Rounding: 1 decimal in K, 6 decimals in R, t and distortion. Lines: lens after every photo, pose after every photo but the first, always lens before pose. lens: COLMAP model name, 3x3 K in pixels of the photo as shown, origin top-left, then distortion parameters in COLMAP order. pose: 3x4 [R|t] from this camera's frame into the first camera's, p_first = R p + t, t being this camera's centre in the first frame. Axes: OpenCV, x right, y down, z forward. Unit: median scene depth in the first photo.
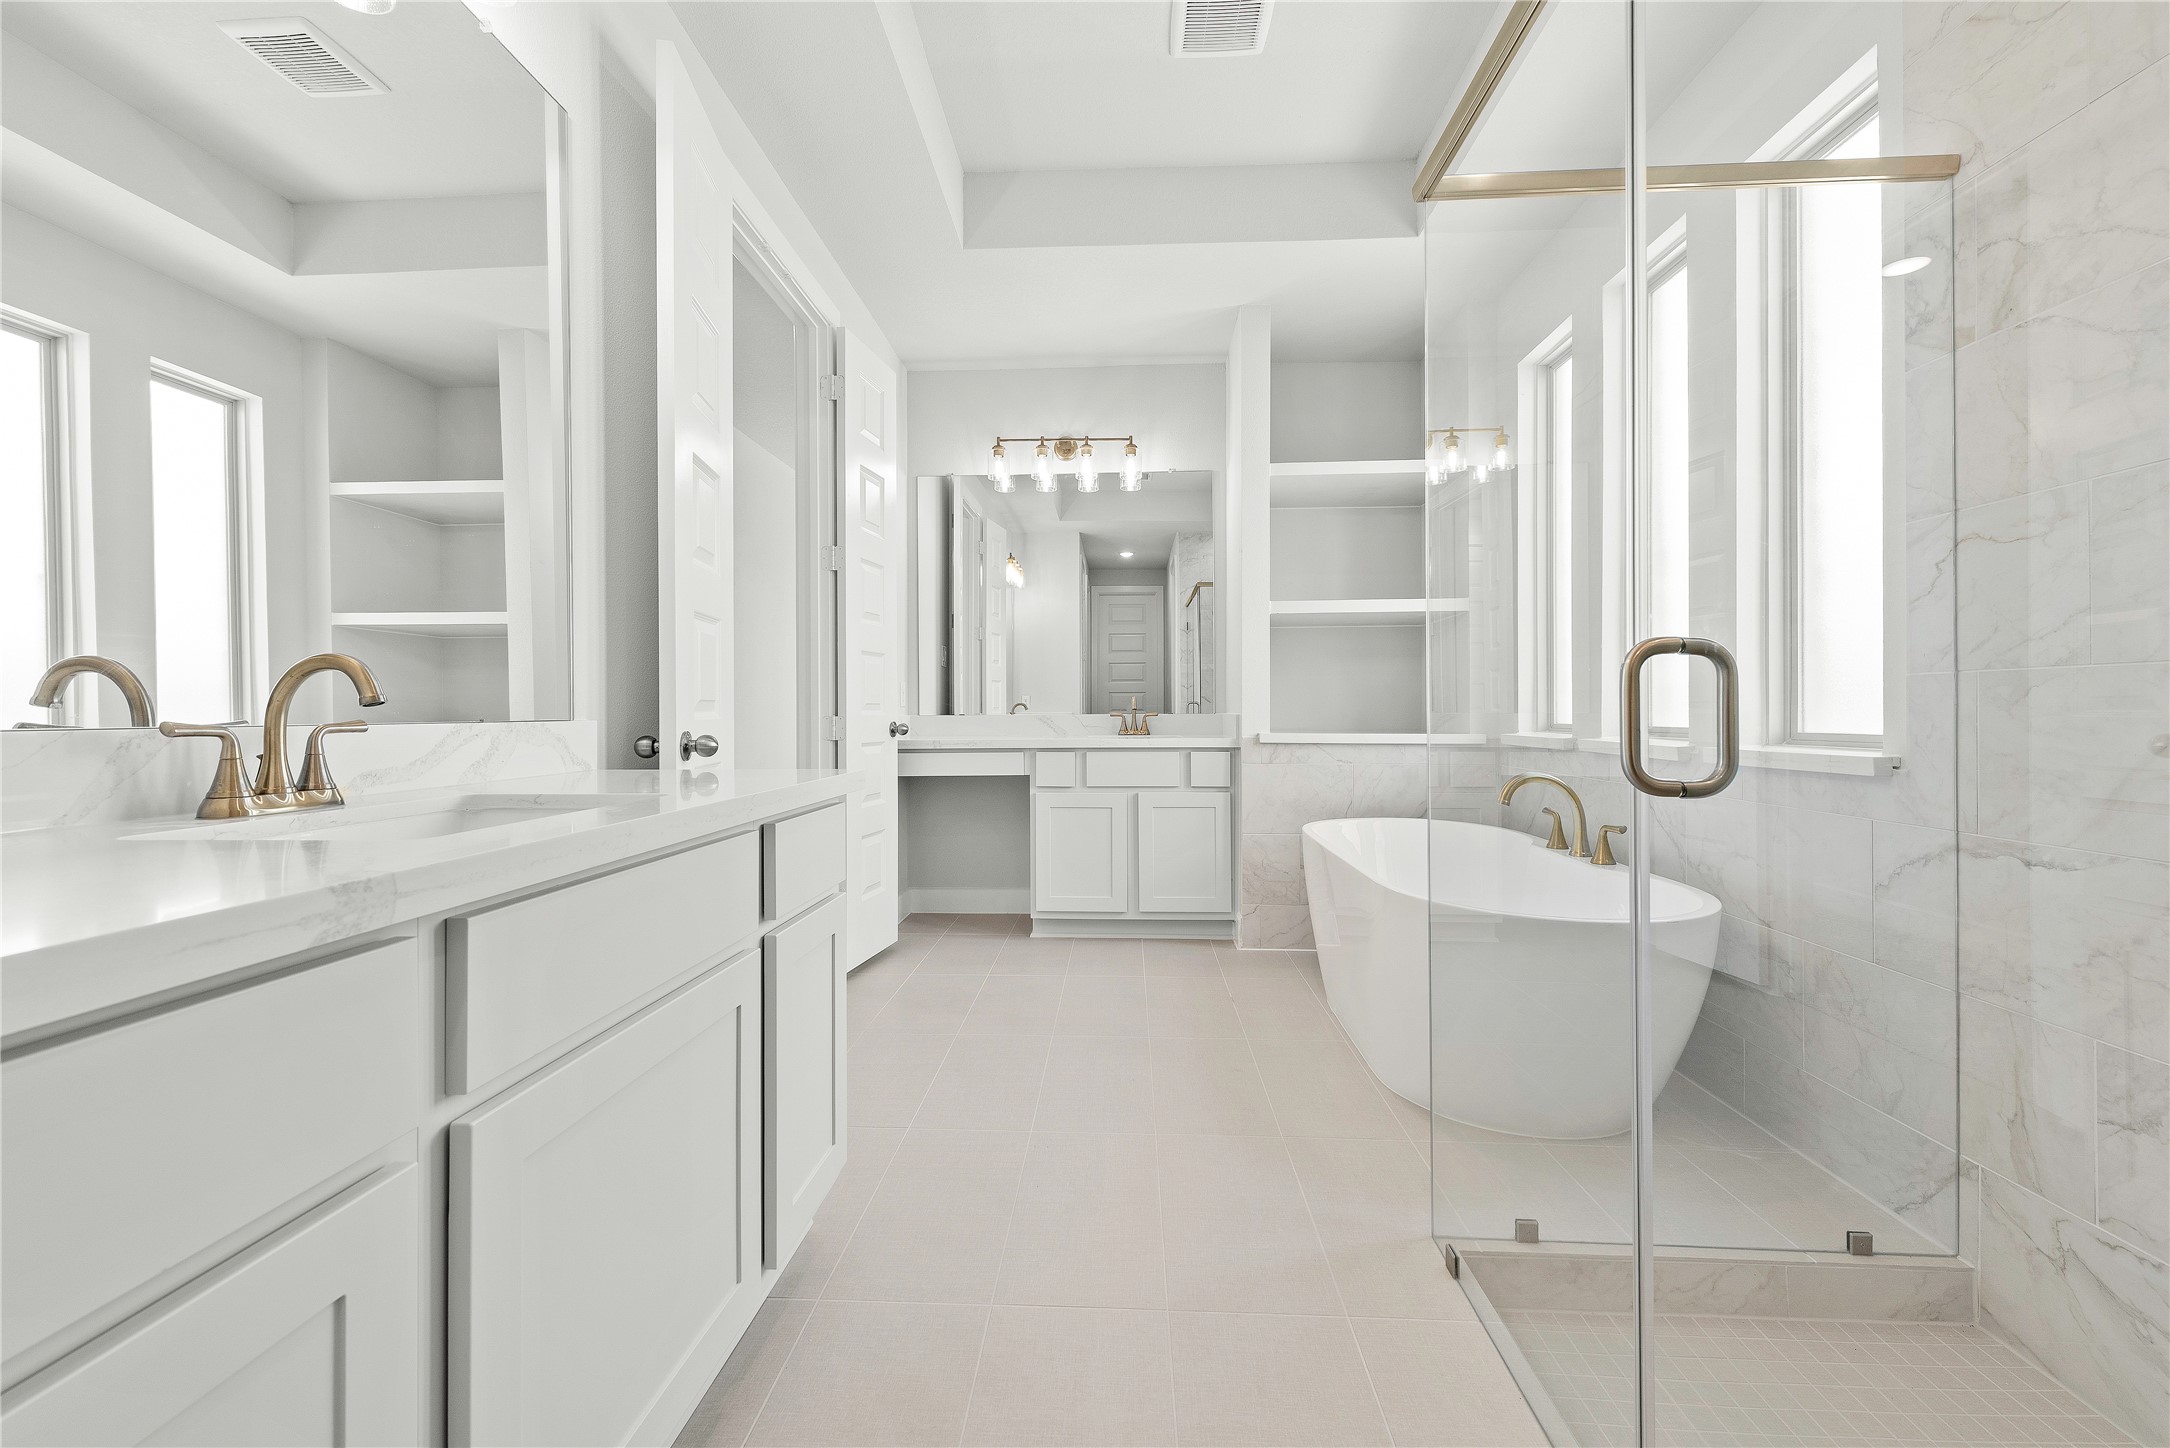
lens RADIAL K [[851.1, 0, 1079.5], [0, 851.1, 710.1], [0, 0, 1]] dist [0.008048, -0.002078]
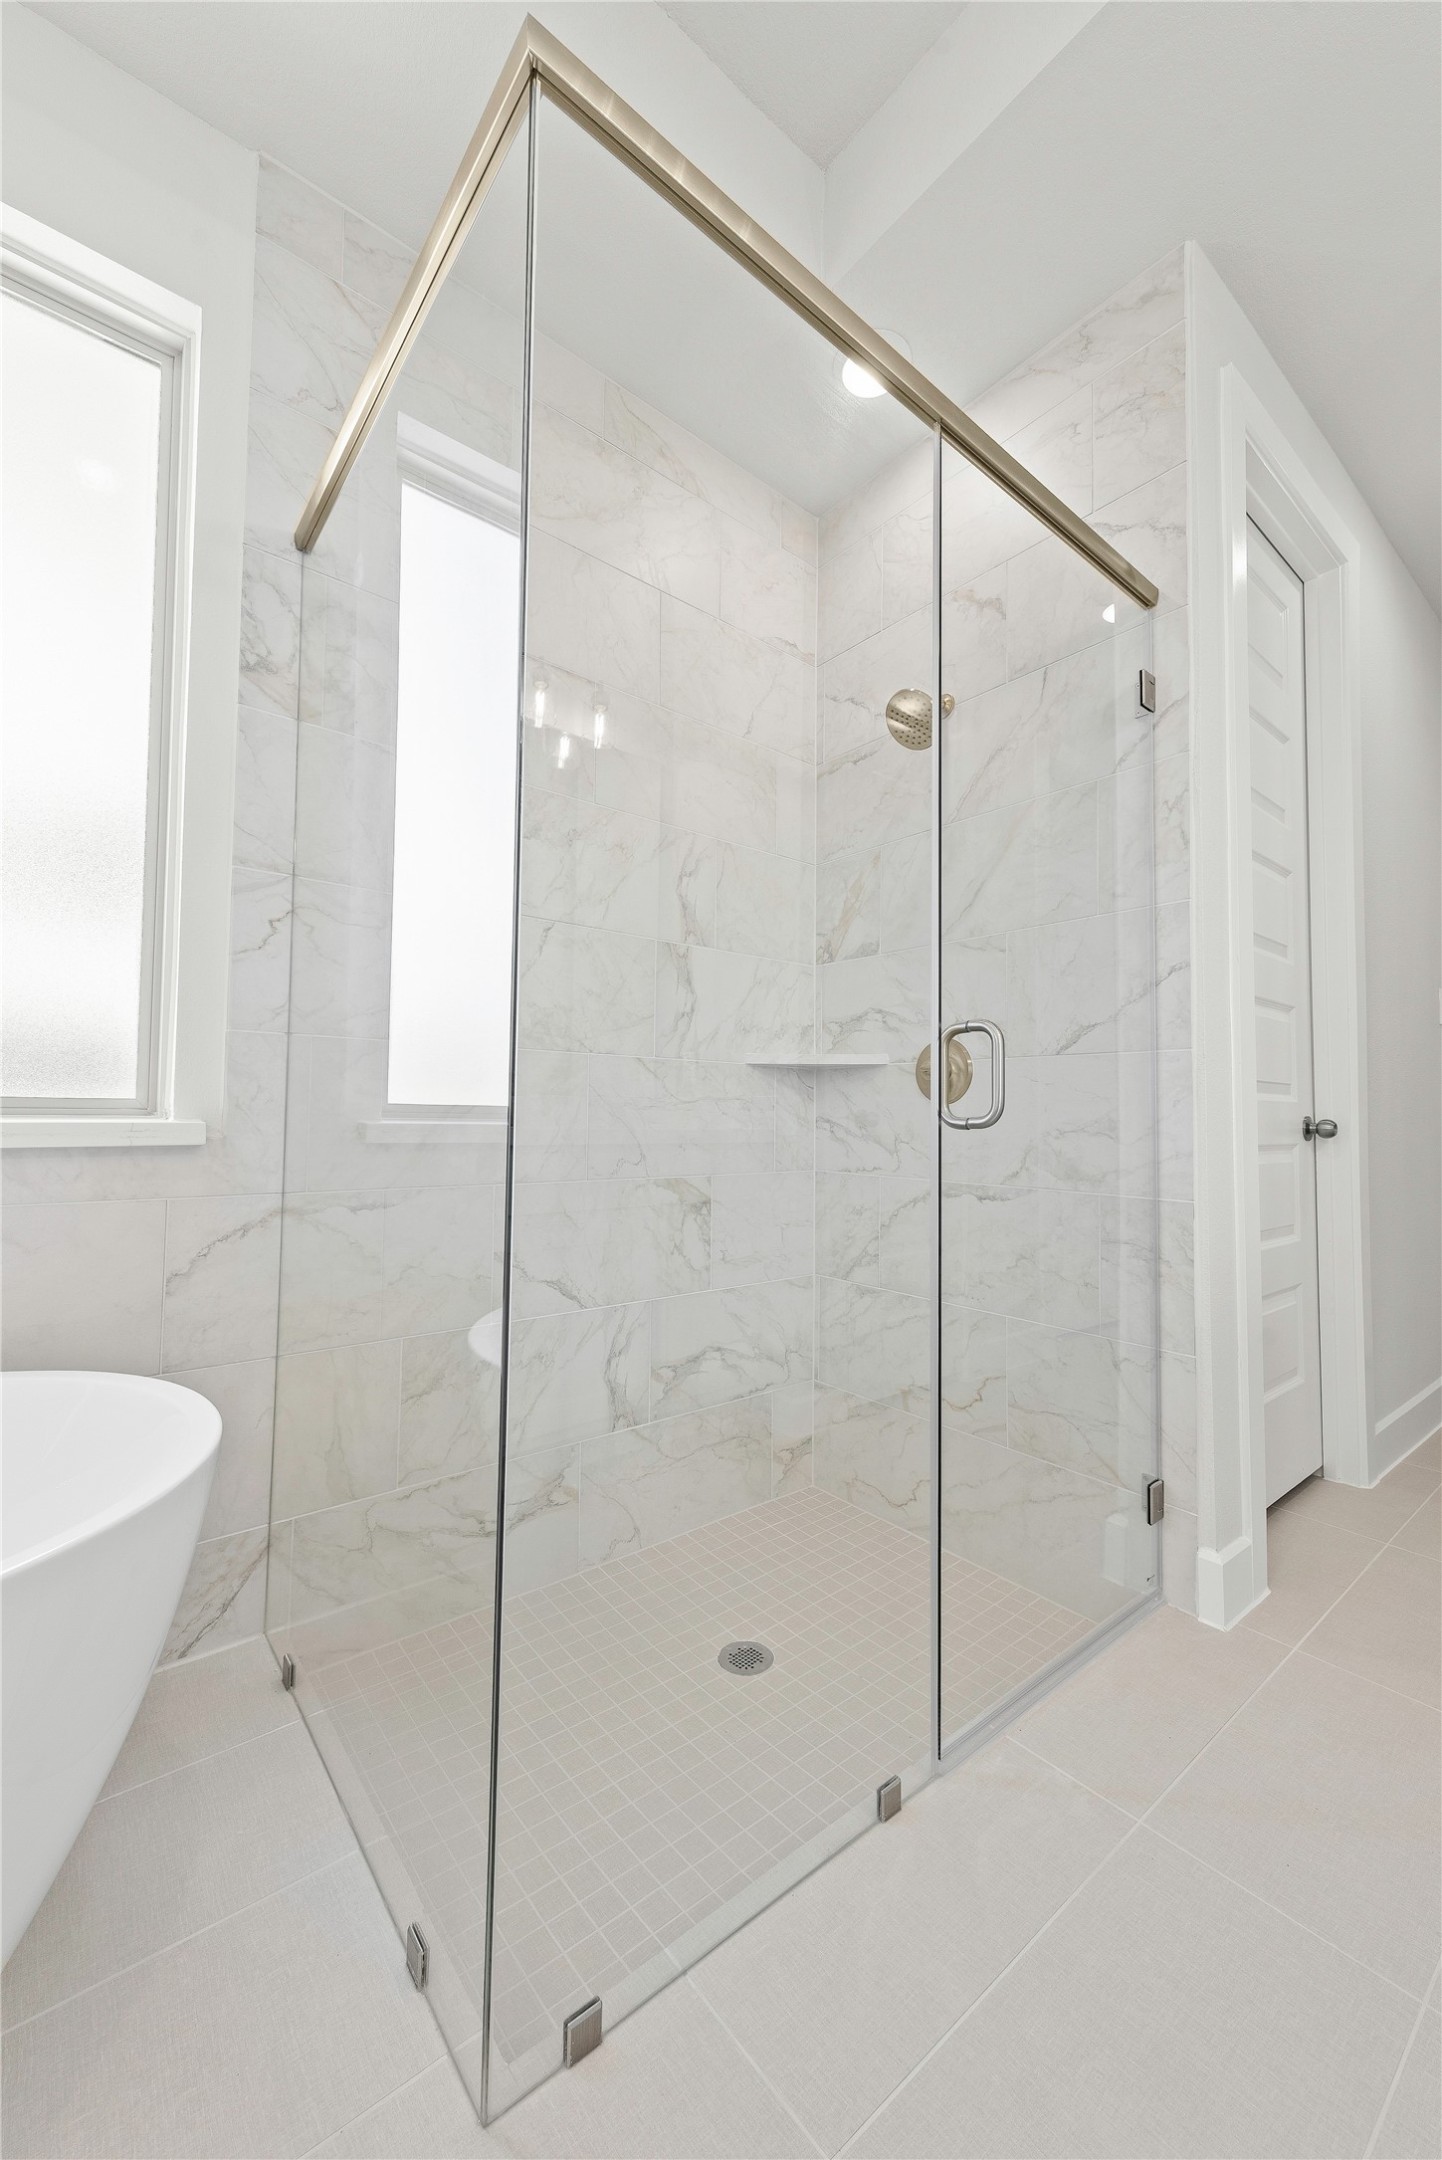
lens RADIAL K [[847.2, 0, 715.1], [0, 847.2, 1073.0], [0, 0, 1]] dist [0.008048, -0.002078]
pose [[-0.676925, 0.027538, 0.735537, -0.046490], [-0.016104, 0.998507, -0.052204, 0.043834], [-0.735876, -0.047183, -0.675470, 1.268588]]
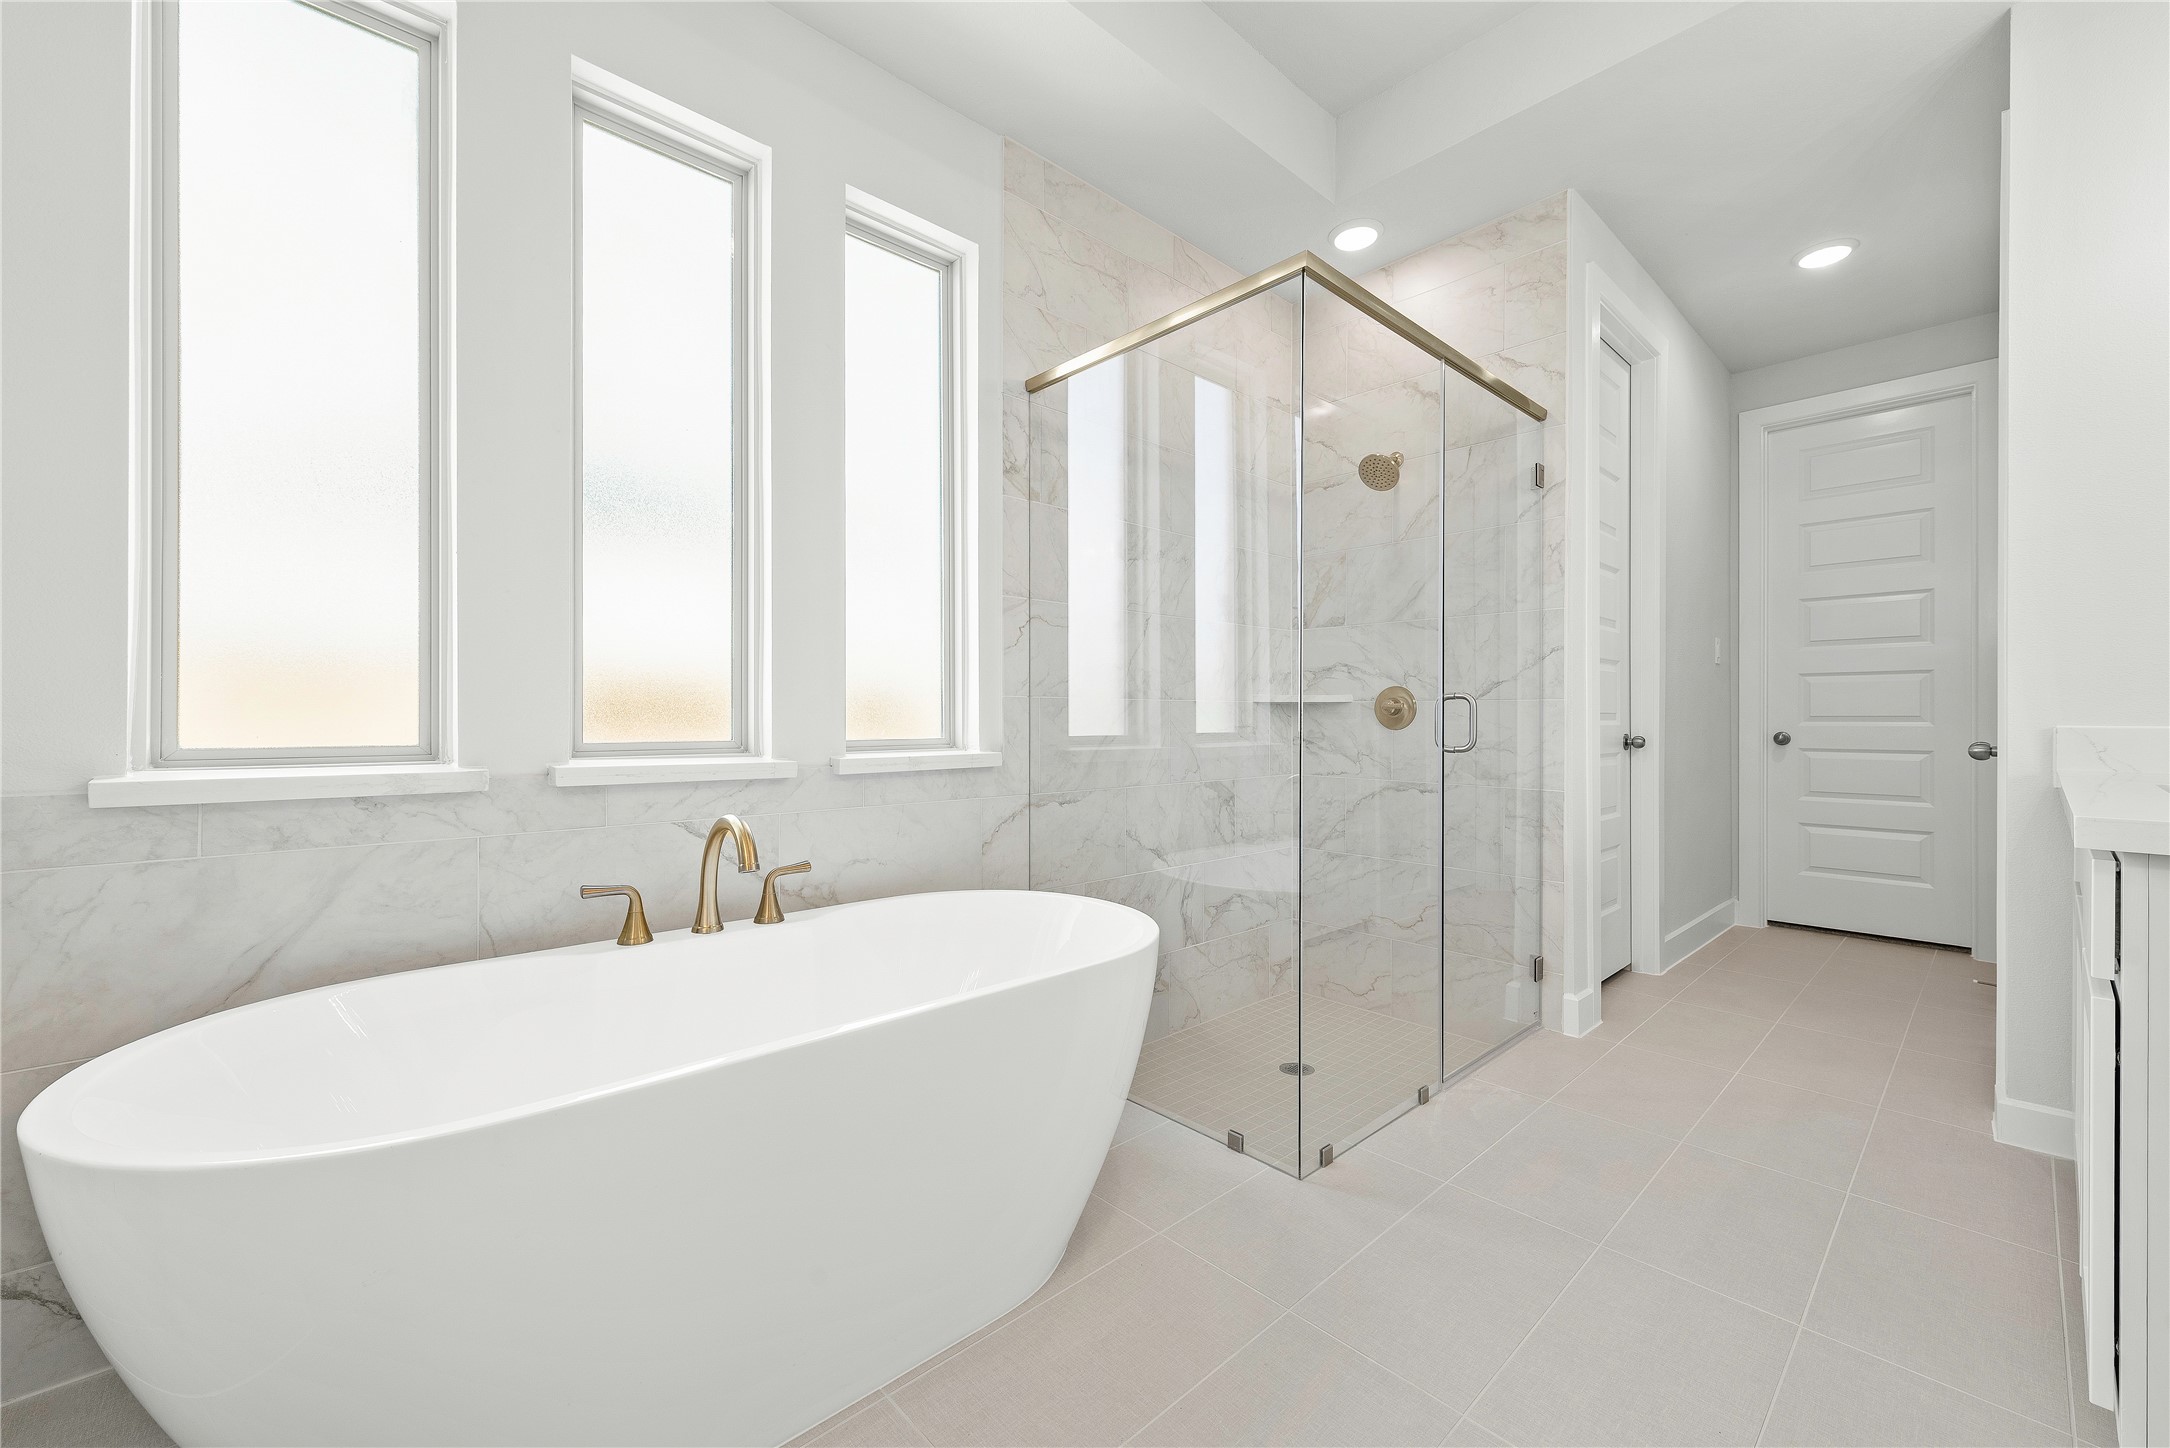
lens RADIAL K [[851.1, 0, 1084.2], [0, 851.1, 710.3], [0, 0, 1]] dist [0.008048, -0.002078]
pose [[-0.718381, 0.001499, 0.695649, -0.178296], [-0.006332, 0.999942, -0.008694, -0.005182], [-0.695621, -0.010651, -0.718330, 2.040707]]
